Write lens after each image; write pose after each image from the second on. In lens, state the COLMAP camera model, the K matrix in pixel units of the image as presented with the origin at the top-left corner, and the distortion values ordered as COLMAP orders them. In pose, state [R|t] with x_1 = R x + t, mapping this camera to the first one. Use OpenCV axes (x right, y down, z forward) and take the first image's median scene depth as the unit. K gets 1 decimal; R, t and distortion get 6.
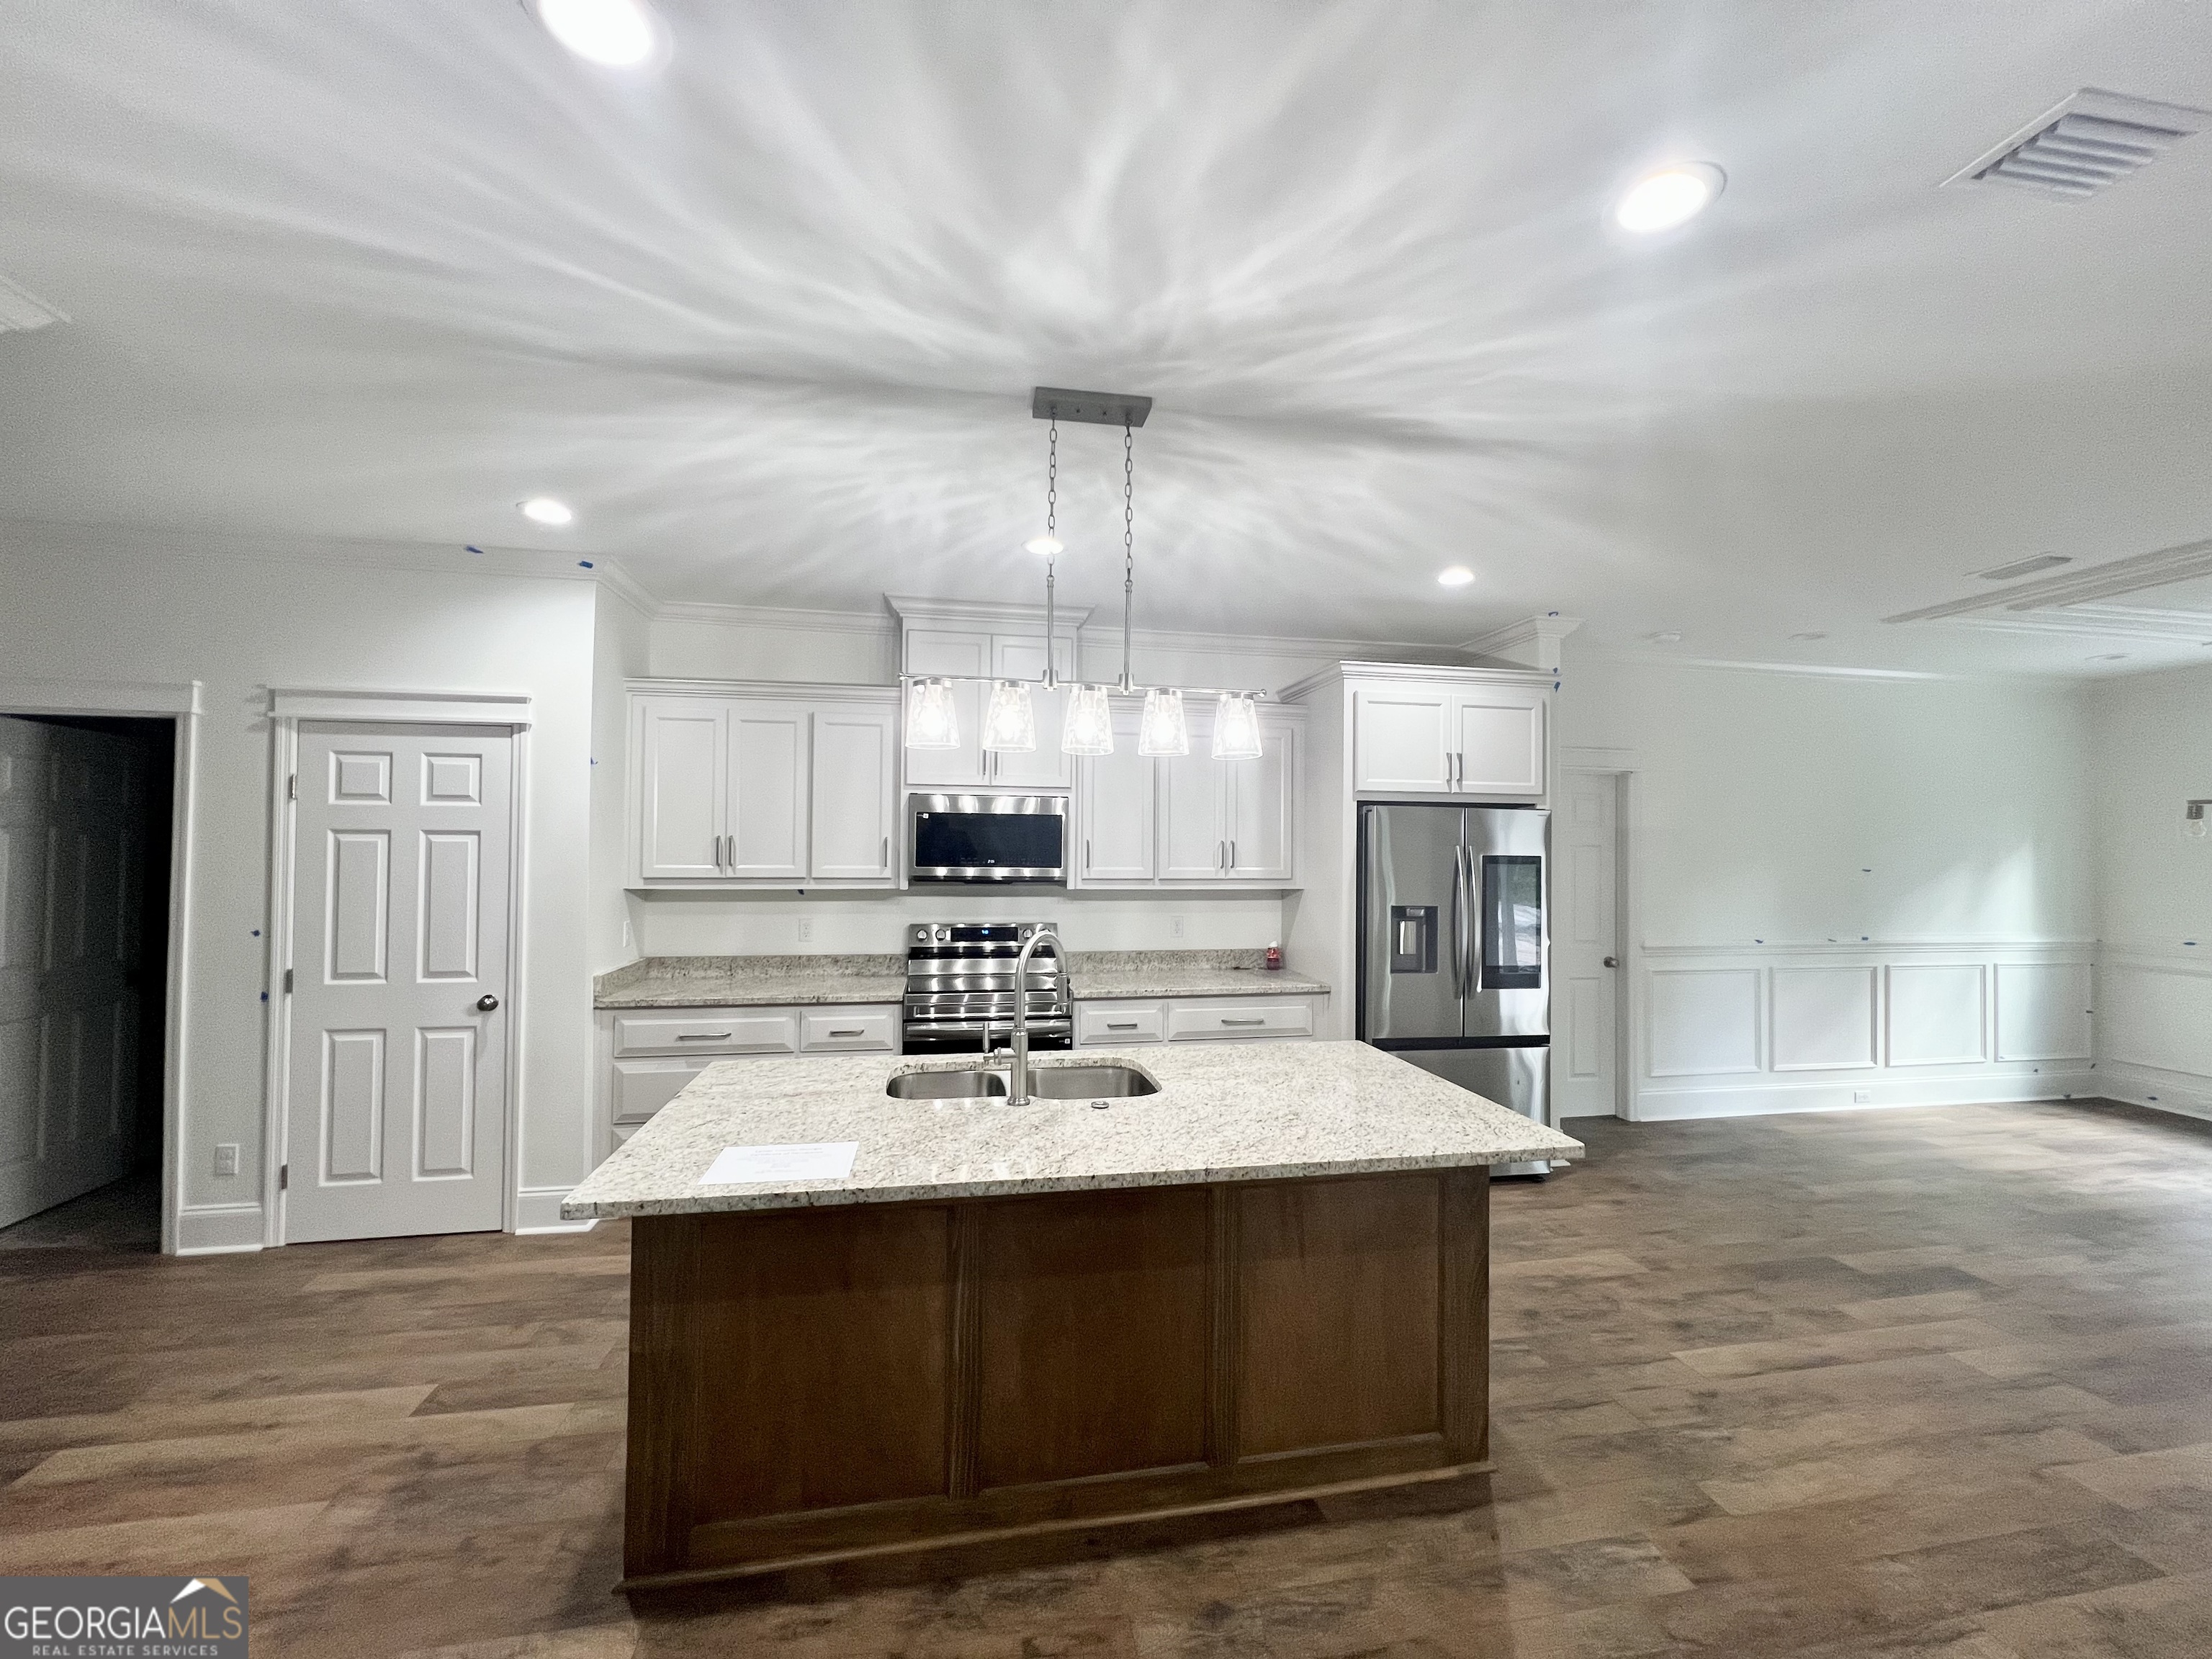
lens RADIAL K [[889.0, 0, 1107.7], [0, 889.0, 837.7], [0, 0, 1]] dist [-0.002845, -0.000075]
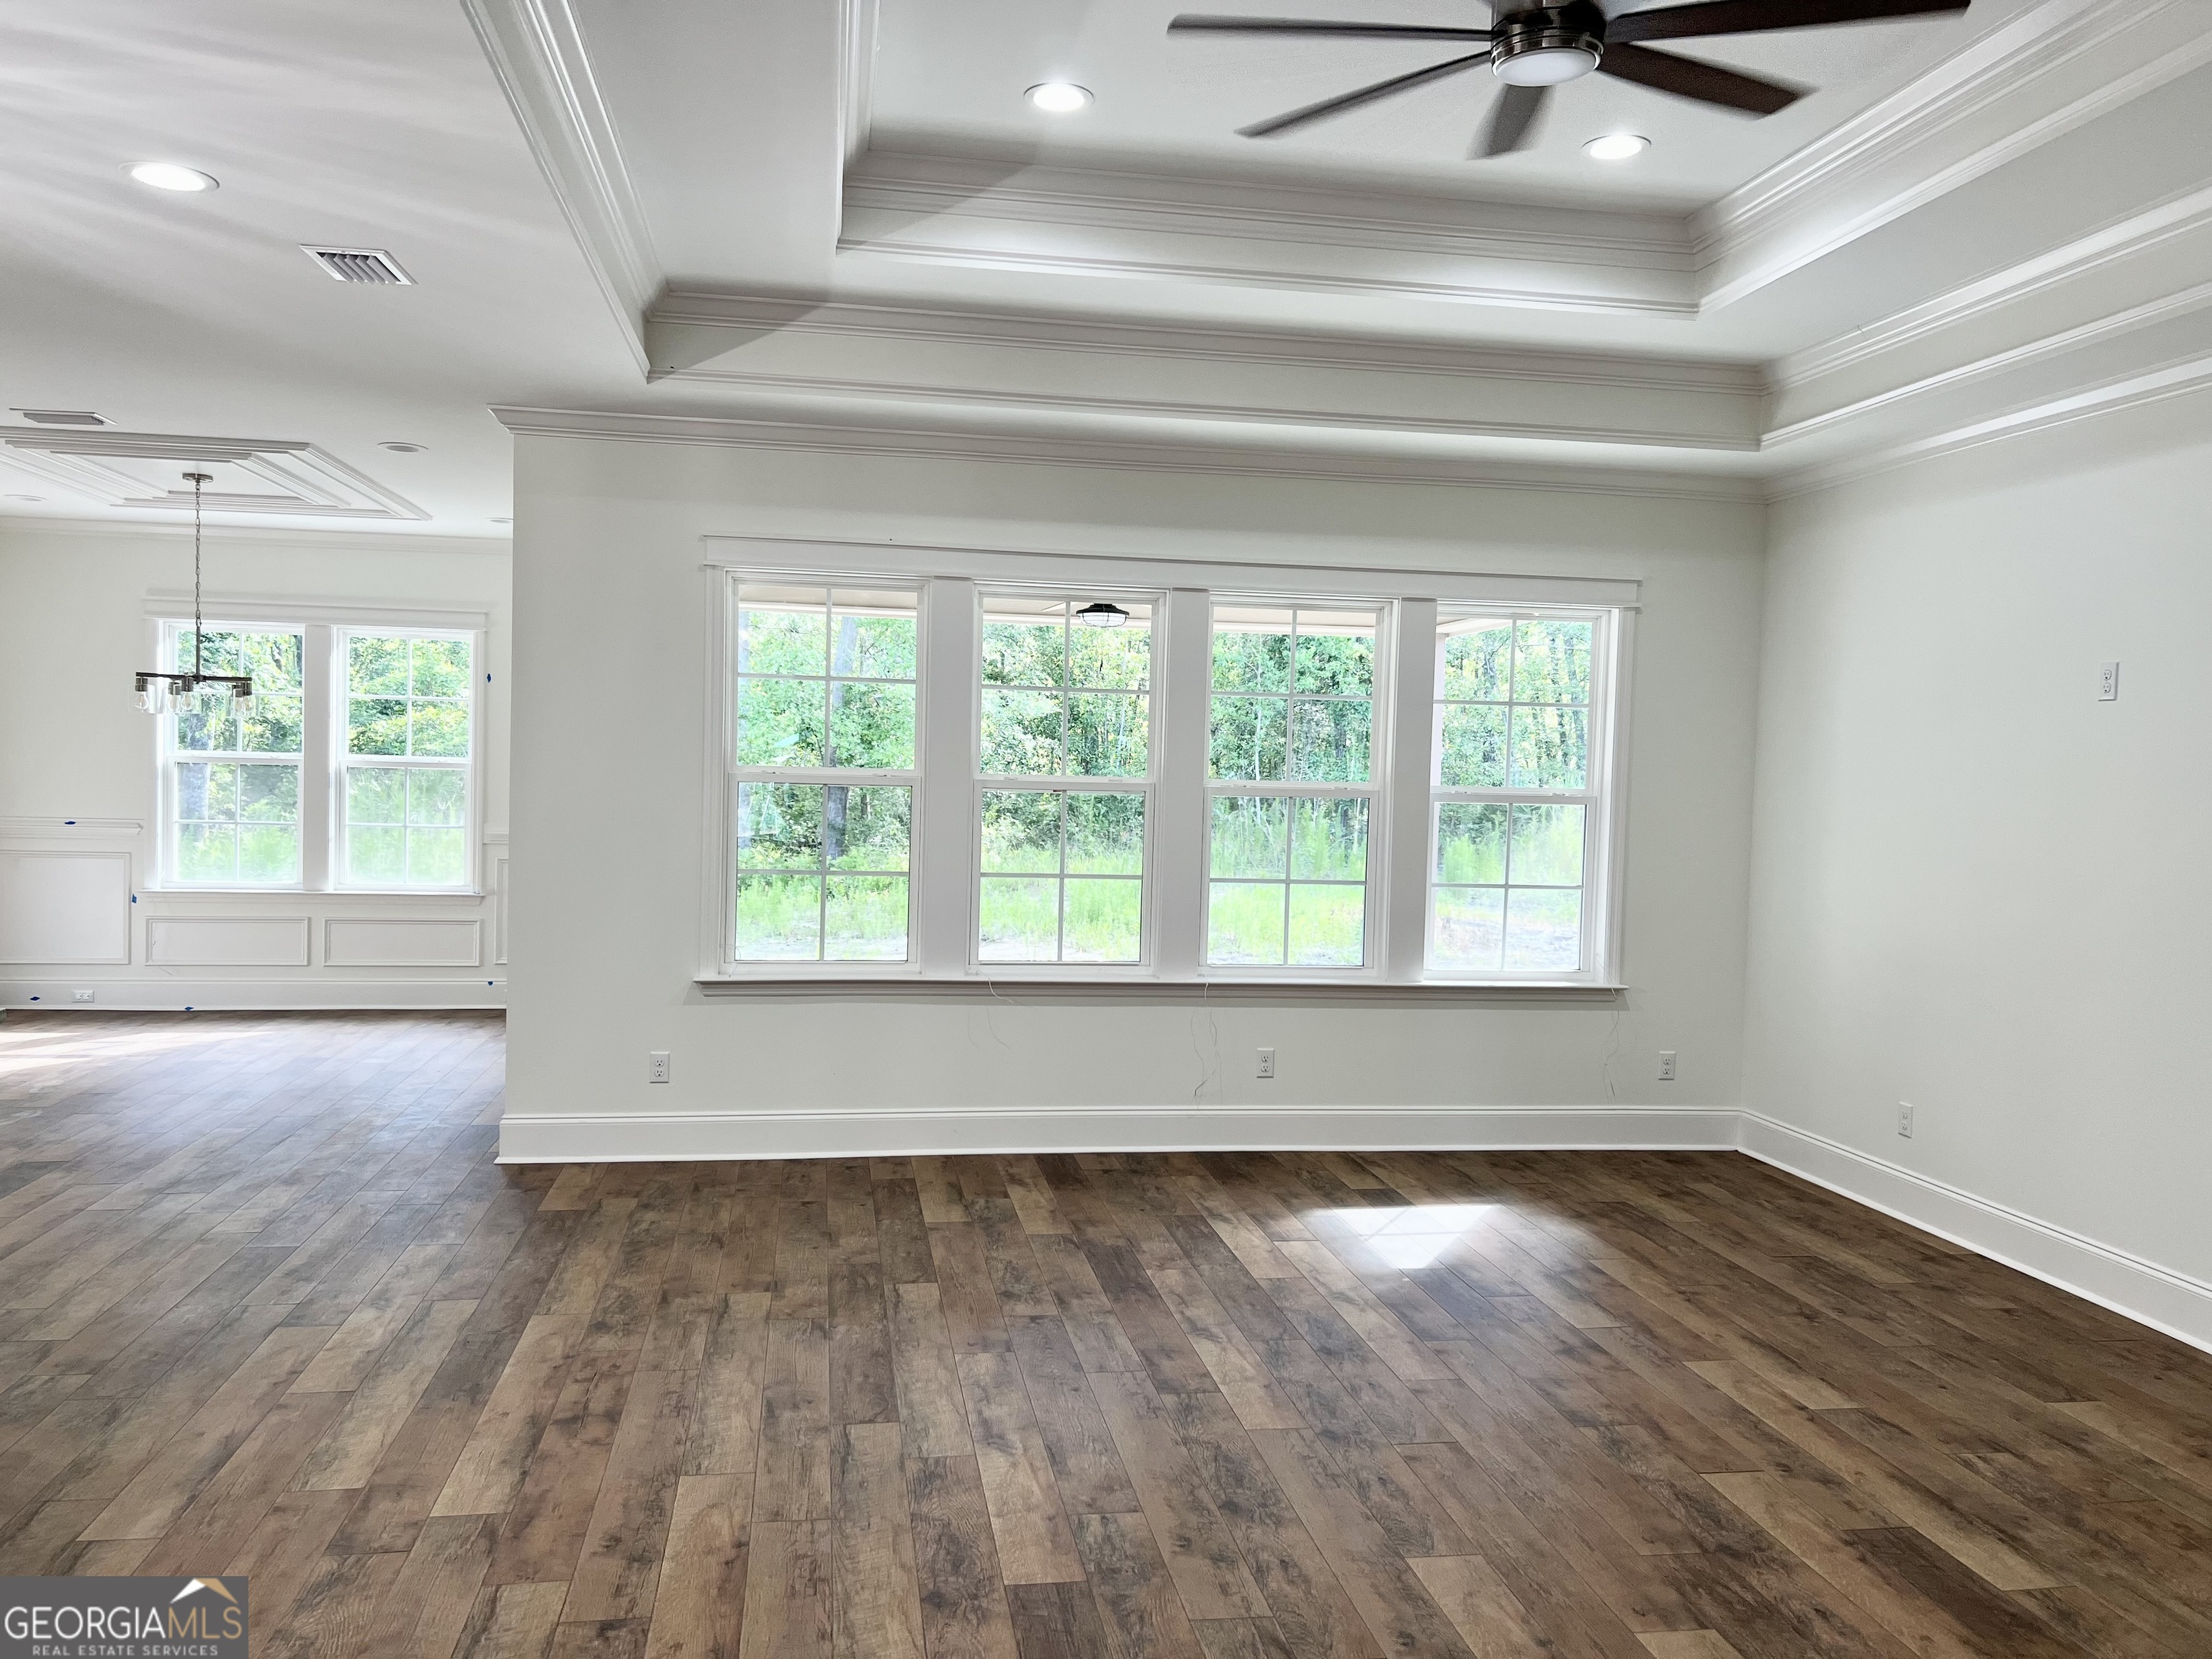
lens RADIAL K [[1666.3, 0, 1104.5], [0, 1666.3, 834.2], [0, 0, 1]] dist [-0.003618, -0.000683]
pose [[0.017866, -0.048307, 0.998673, -0.901163], [-0.040260, 0.997987, 0.048994, 0.006417], [-0.999030, -0.041081, 0.015885, -0.184615]]
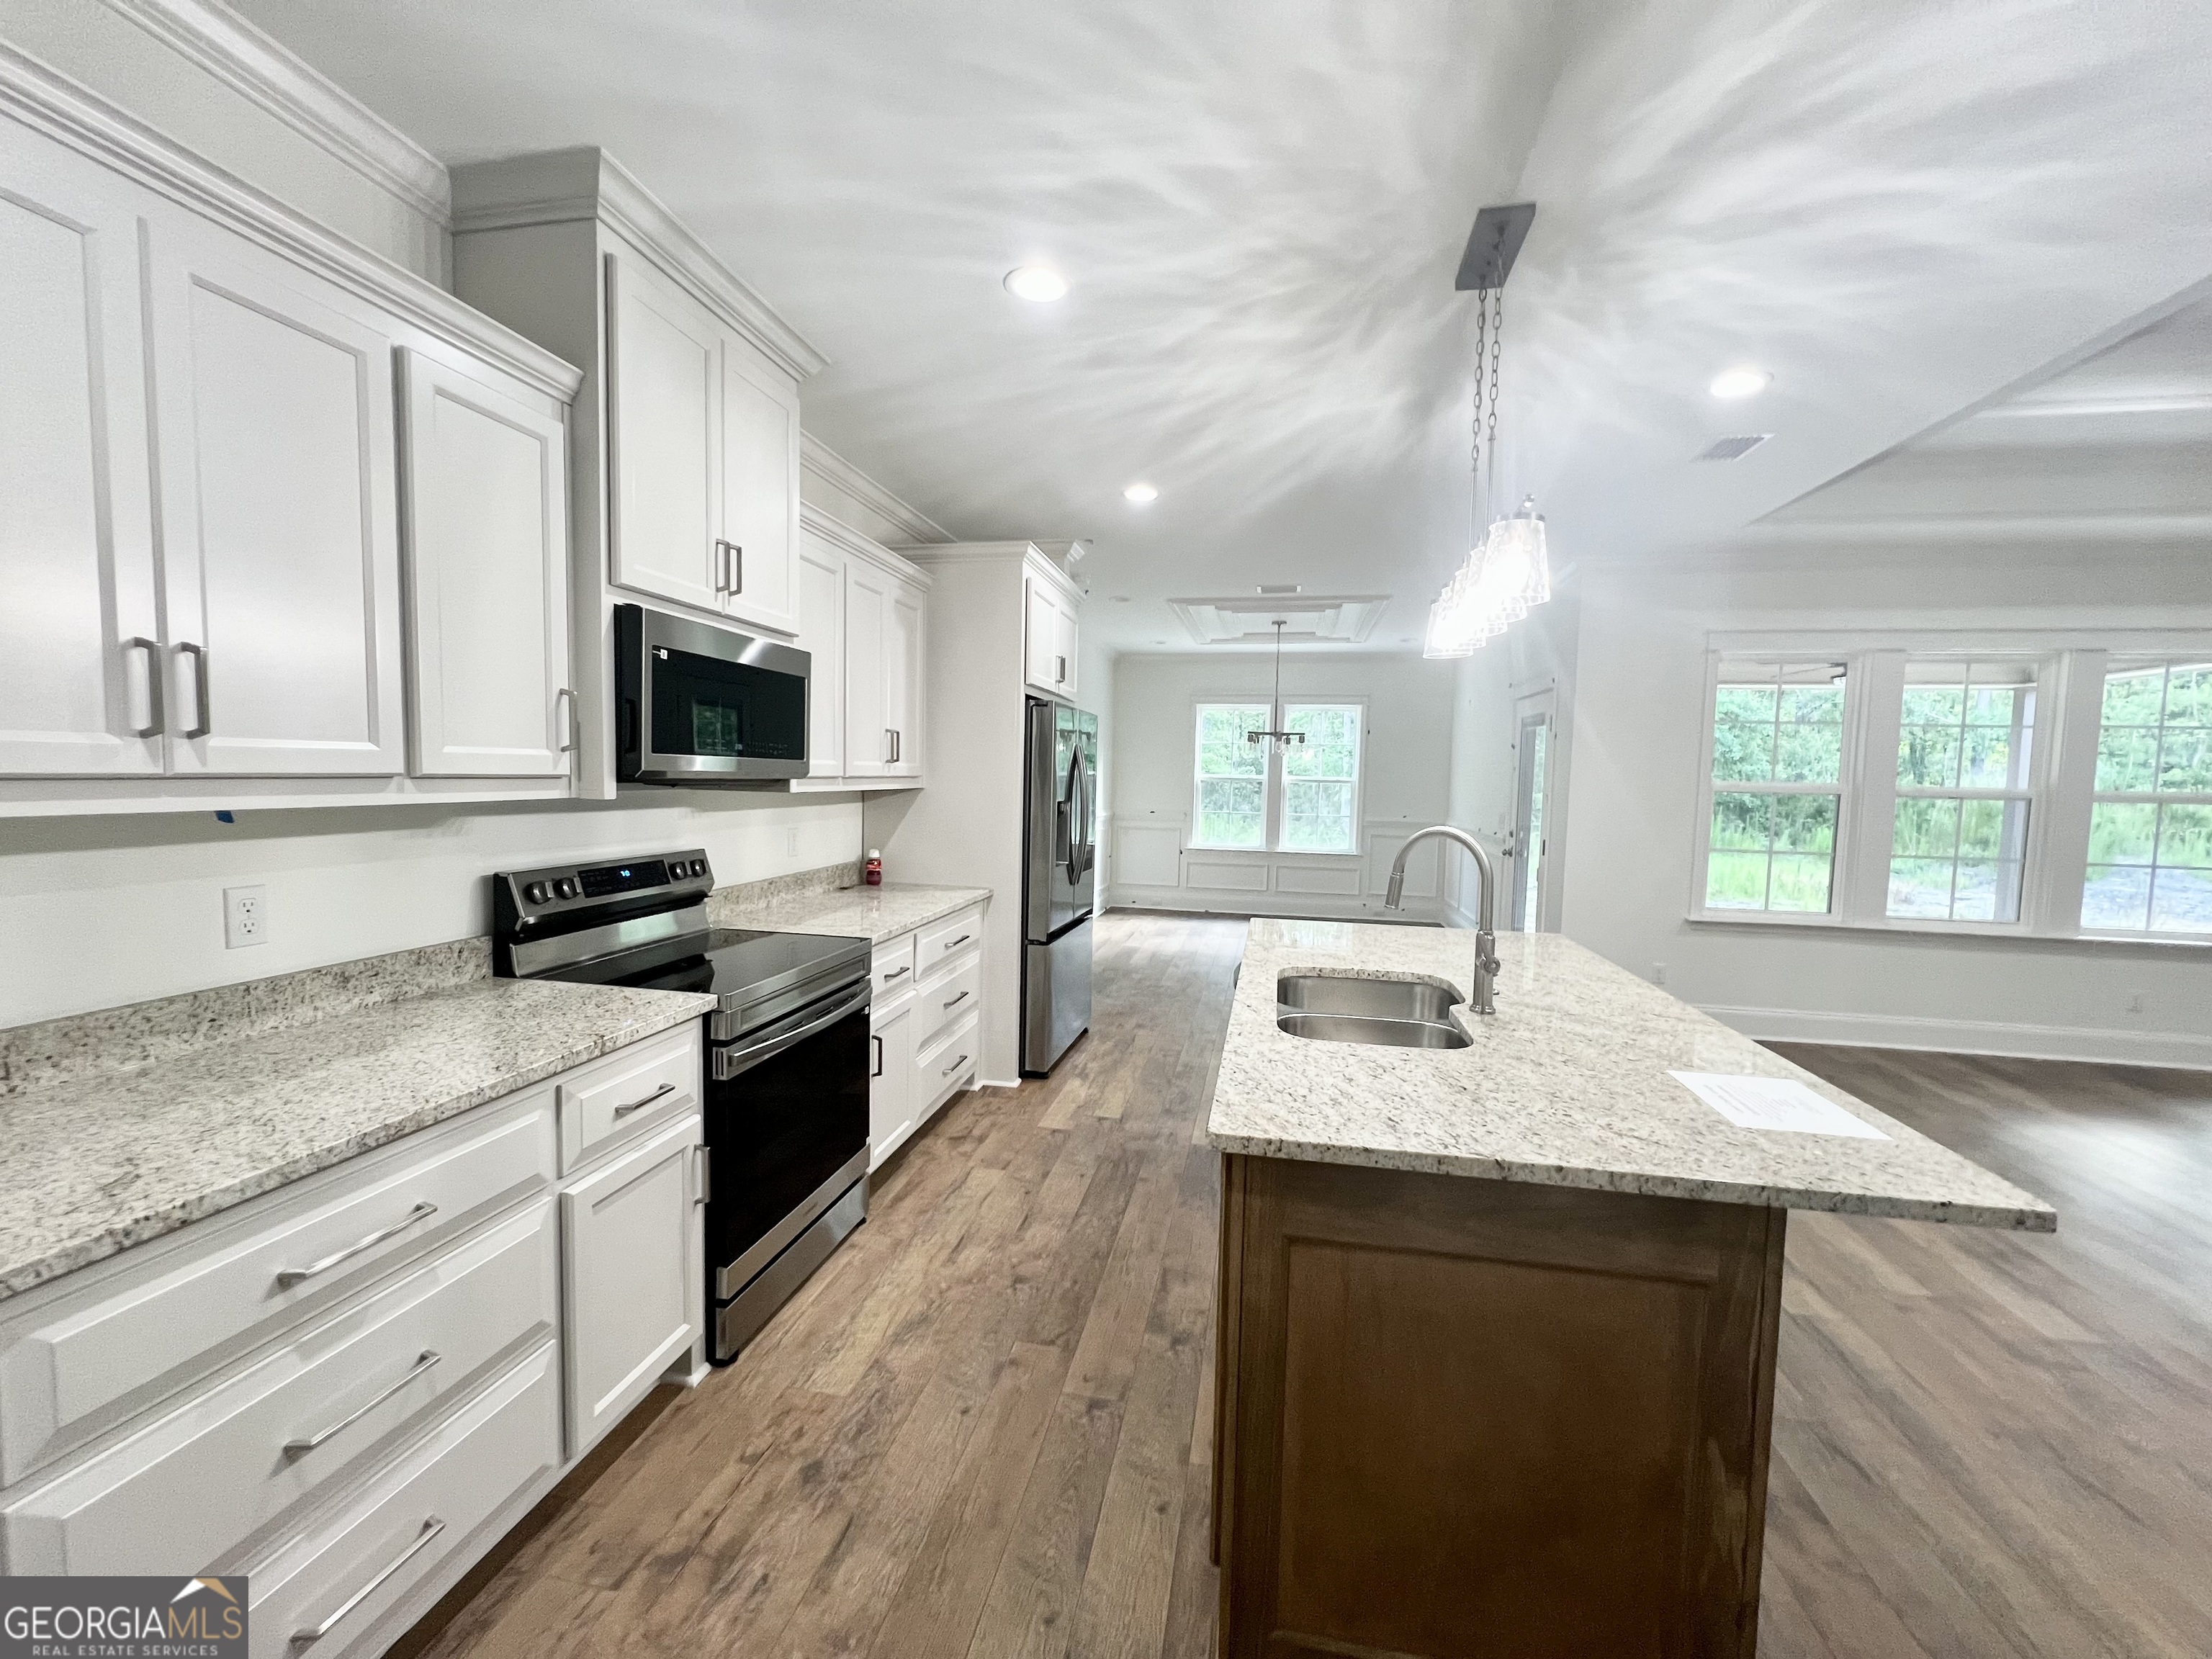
lens RADIAL K [[889.0, 0, 1104.7], [0, 889.0, 837.3], [0, 0, 1]] dist [-0.002845, -0.000075]
pose [[0.368924, -0.066508, 0.927077, -0.857325], [-0.033137, 0.995861, 0.084629, 0.042023], [-0.928869, -0.061943, 0.365193, 0.818313]]
